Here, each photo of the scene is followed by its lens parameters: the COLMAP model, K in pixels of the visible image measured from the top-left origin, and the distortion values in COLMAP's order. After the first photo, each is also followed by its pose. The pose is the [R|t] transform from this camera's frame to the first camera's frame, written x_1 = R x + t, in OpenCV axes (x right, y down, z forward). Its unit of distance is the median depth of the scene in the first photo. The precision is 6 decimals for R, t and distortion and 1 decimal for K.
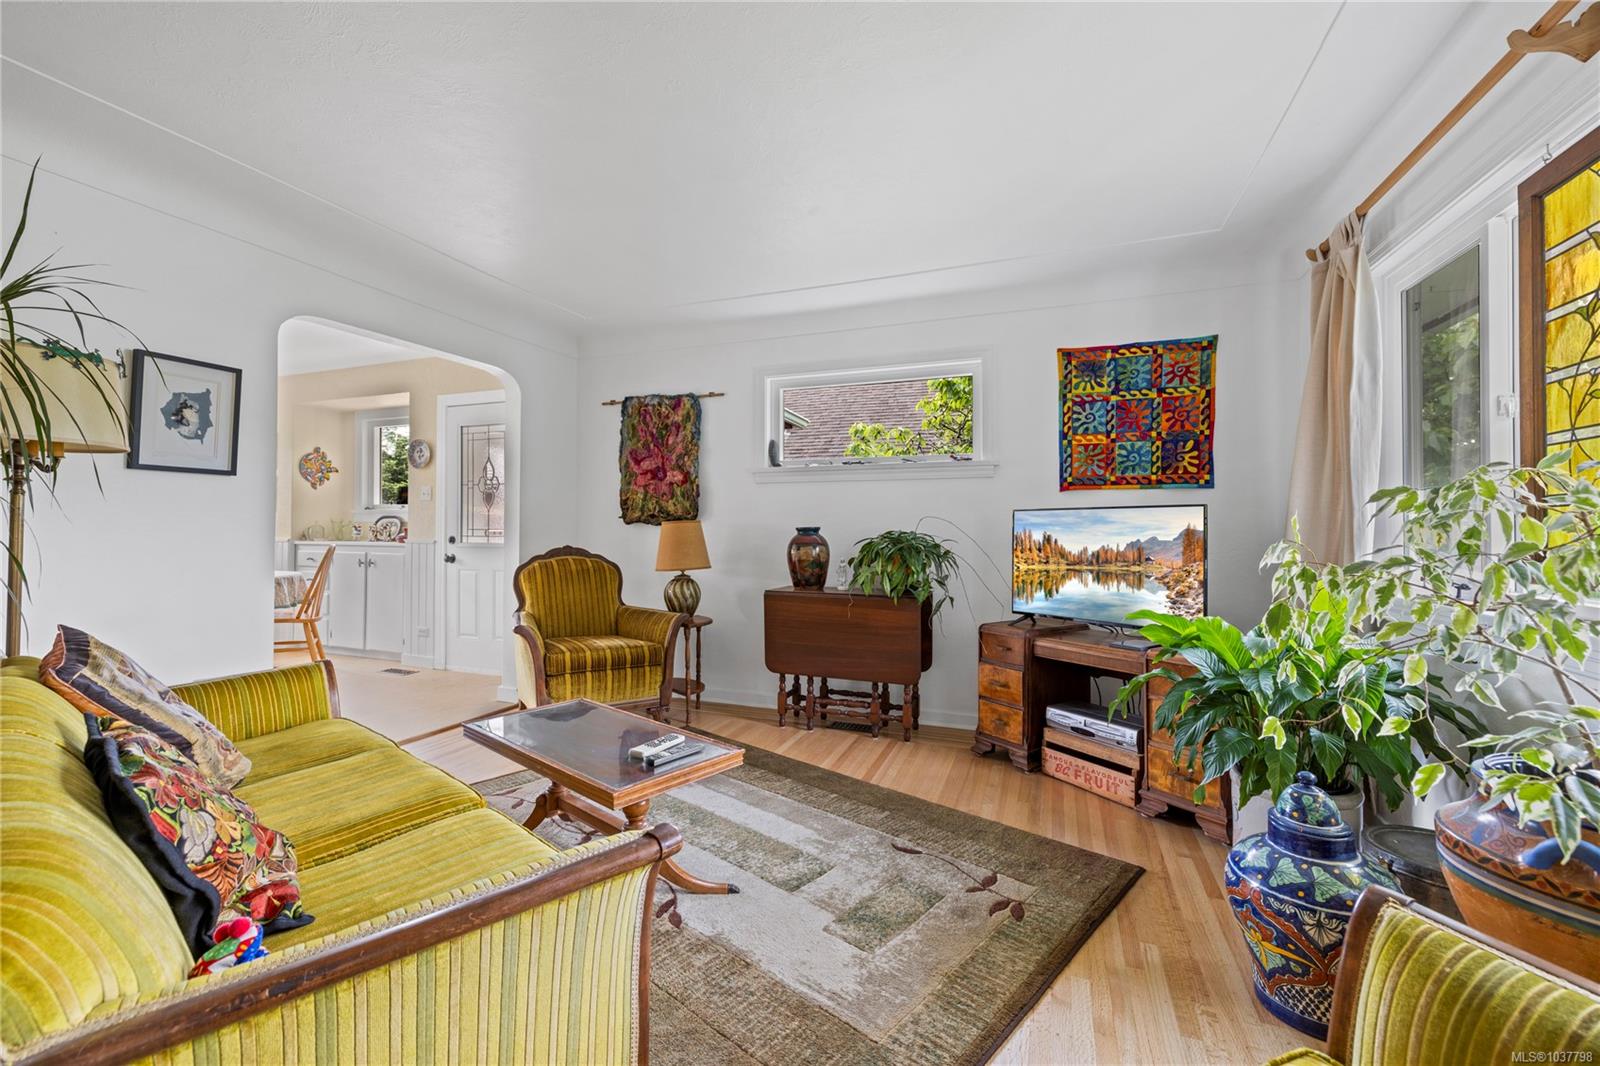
lens RADIAL K [[651.7, 0, 800.0], [0, 651.7, 533.0], [0, 0, 1]] dist [-0.002730, -0.000068]
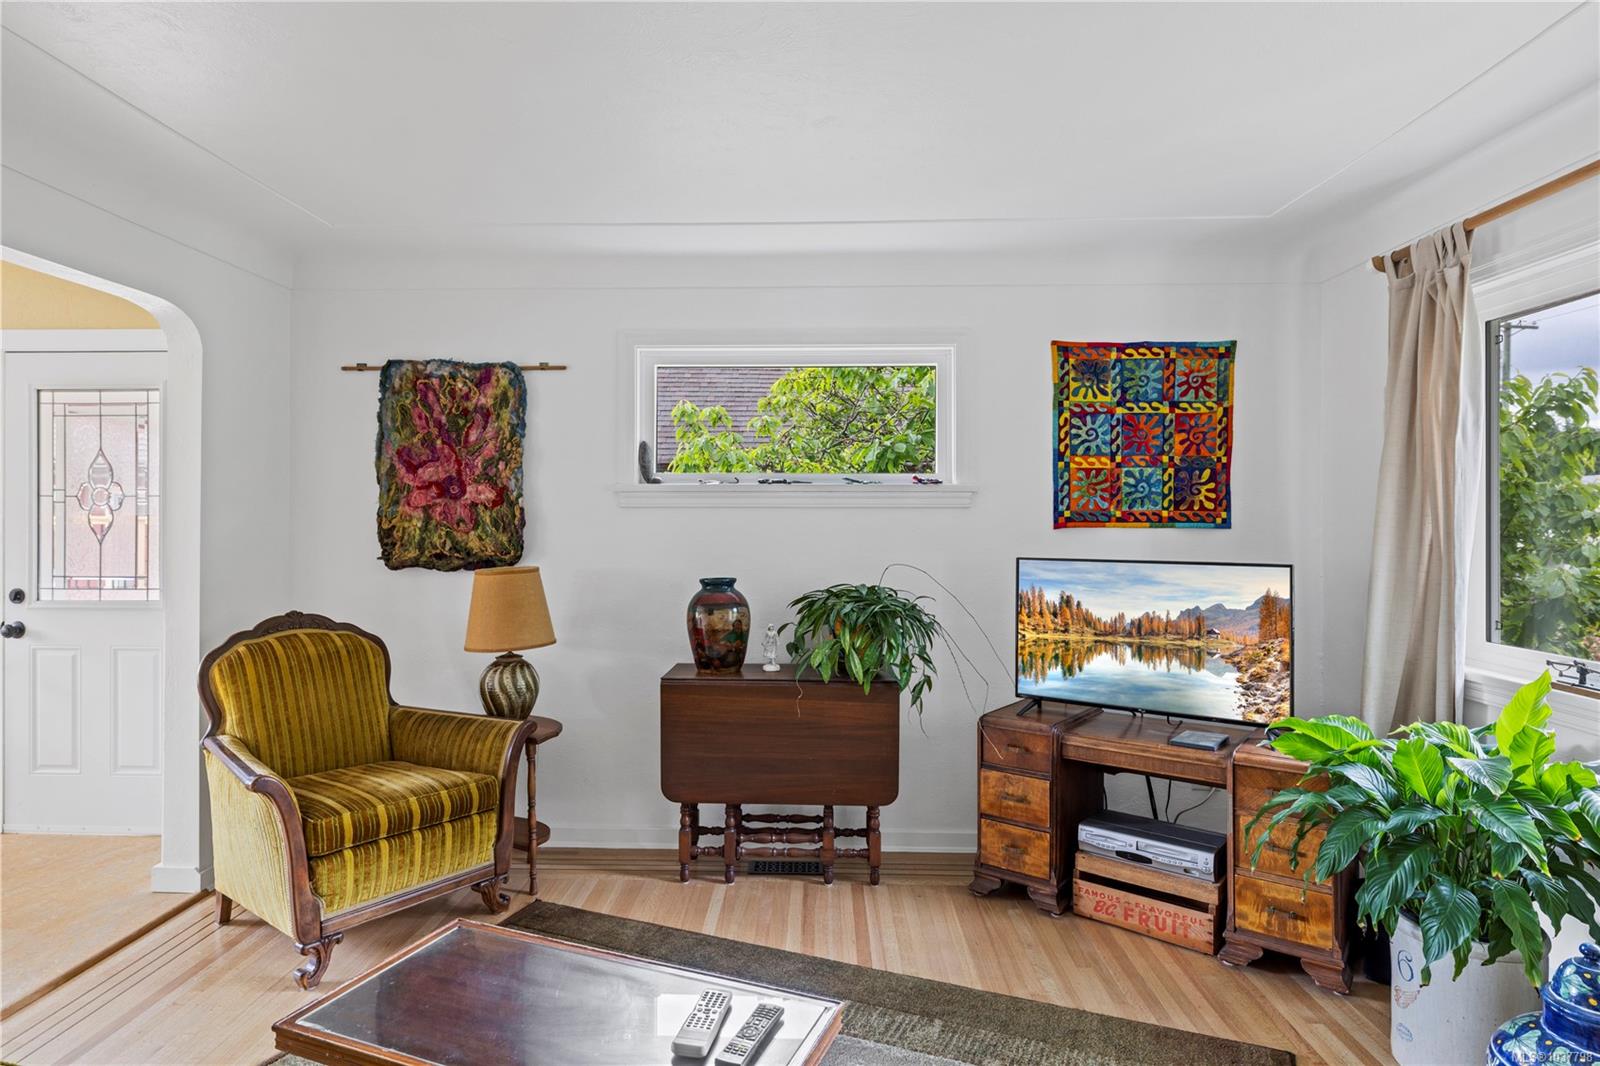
lens RADIAL K [[889.0, 0, 800.0], [0, 889.0, 533.0], [0, 0, 1]] dist [-0.002085, -0.000226]
pose [[0.945141, -0.004979, 0.326625, -0.227920], [0.001176, 0.999929, 0.011841, -0.073695], [-0.326660, -0.010807, 0.945080, 0.118090]]
